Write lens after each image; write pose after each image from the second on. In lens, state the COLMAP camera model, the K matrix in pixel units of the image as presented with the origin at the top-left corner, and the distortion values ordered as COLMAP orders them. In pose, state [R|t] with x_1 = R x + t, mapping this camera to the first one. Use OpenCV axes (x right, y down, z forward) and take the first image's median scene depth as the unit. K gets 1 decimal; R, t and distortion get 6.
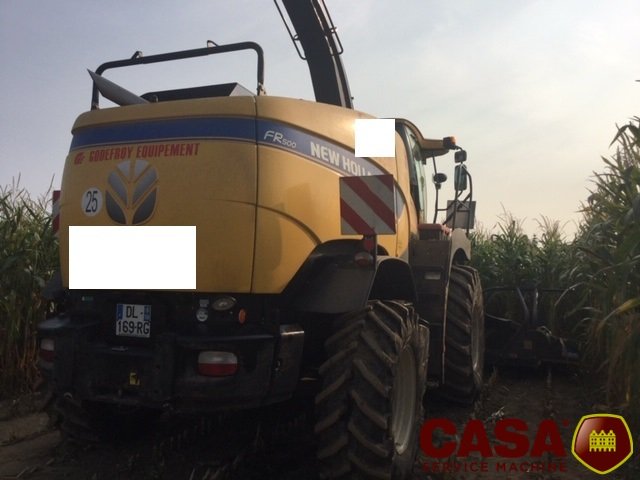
lens RADIAL K [[576.7, 0, 320.0], [0, 576.7, 236.0], [0, 0, 1]] dist [0.008083, 0.000268]
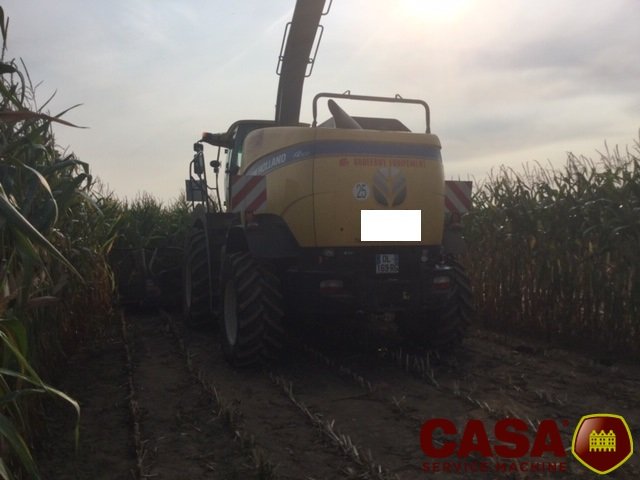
lens RADIAL K [[576.7, 0, 319.6], [0, 576.7, 243.1], [0, 0, 1]] dist [0.008083, 0.000268]
pose [[0.771068, -0.023283, 0.636327, -1.528847], [-0.011038, 0.998692, 0.049918, 0.005291], [-0.636657, -0.045514, 0.769803, -0.157106]]
